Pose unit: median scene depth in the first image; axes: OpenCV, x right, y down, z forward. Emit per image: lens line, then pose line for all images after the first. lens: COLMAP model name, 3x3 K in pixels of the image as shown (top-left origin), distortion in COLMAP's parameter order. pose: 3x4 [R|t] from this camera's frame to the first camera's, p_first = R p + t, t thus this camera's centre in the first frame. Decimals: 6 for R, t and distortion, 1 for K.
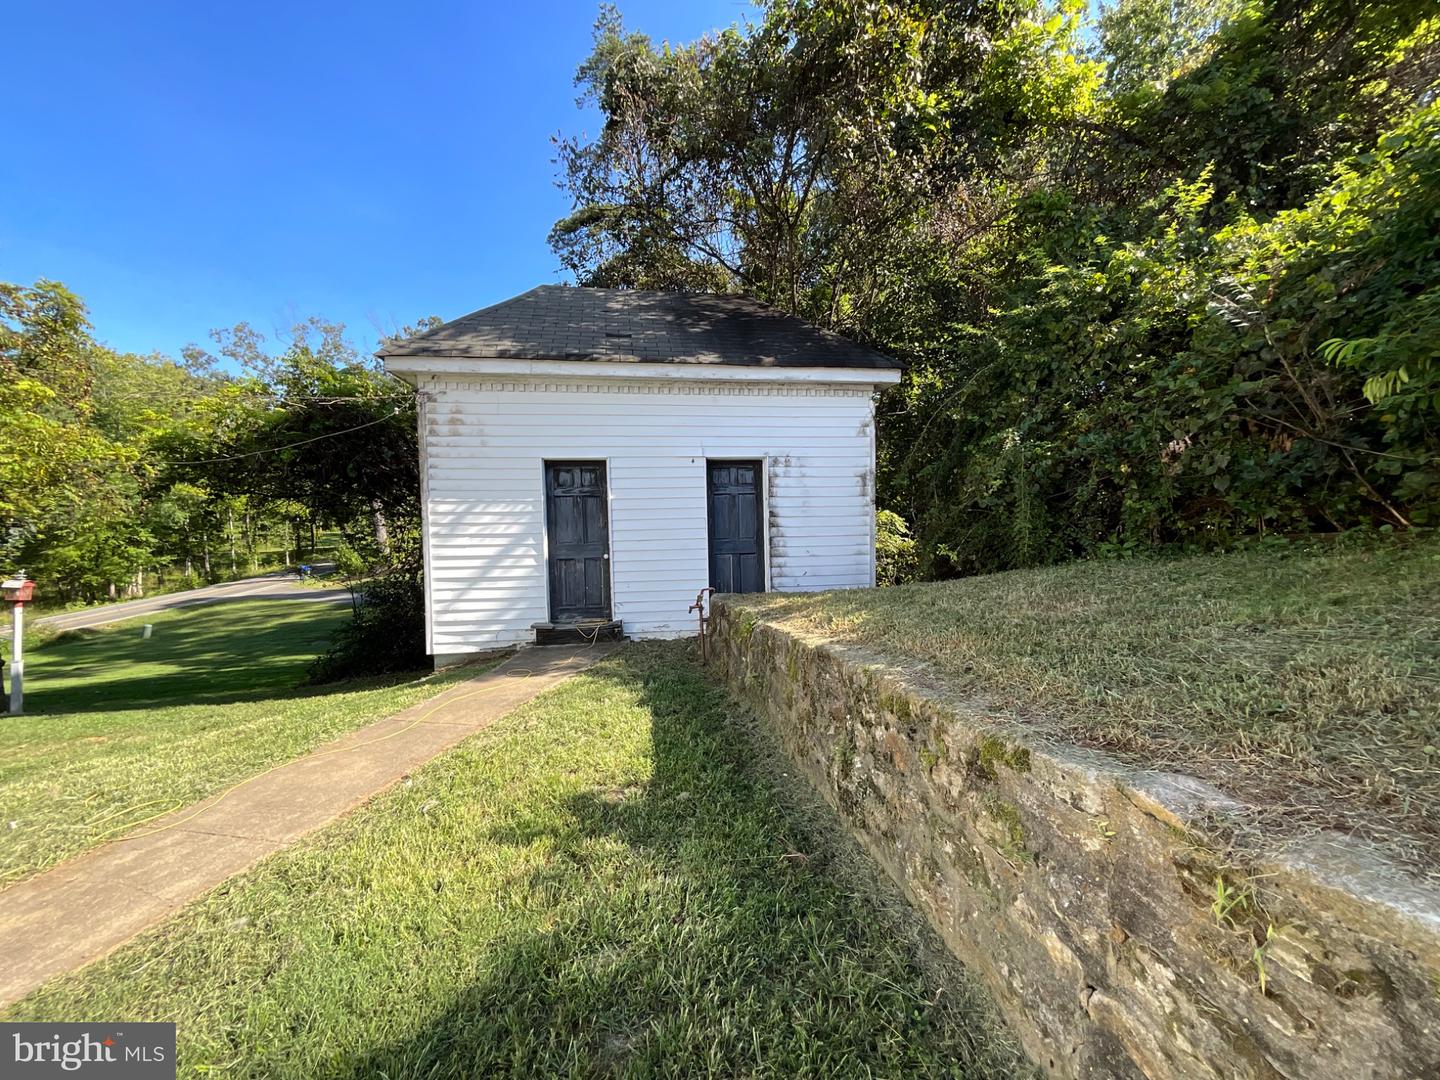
lens RADIAL K [[587.6, 0, 726.2], [0, 587.6, 546.3], [0, 0, 1]] dist [0.001346, -0.000672]
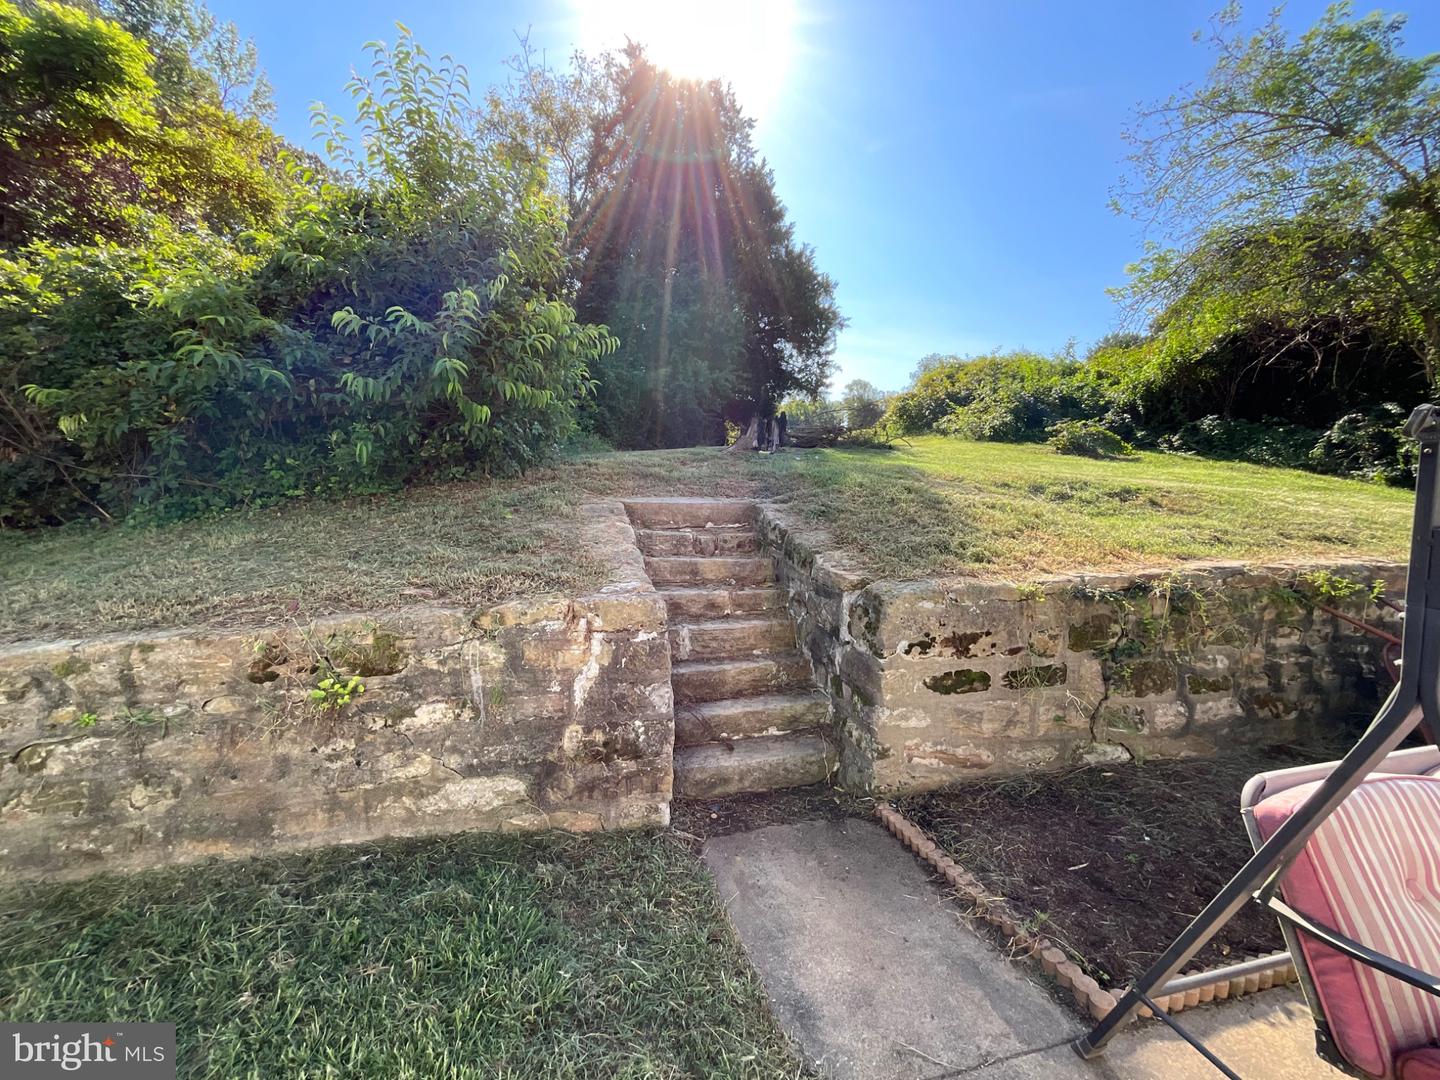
lens RADIAL K [[587.6, 0, 714.8], [0, 587.6, 534.7], [0, 0, 1]] dist [0.001346, -0.000672]
pose [[-0.024774, -0.032454, 0.999166, -0.371927], [0.084571, 0.995822, 0.034442, 0.083909], [-0.996109, 0.085354, -0.021926, -0.492067]]
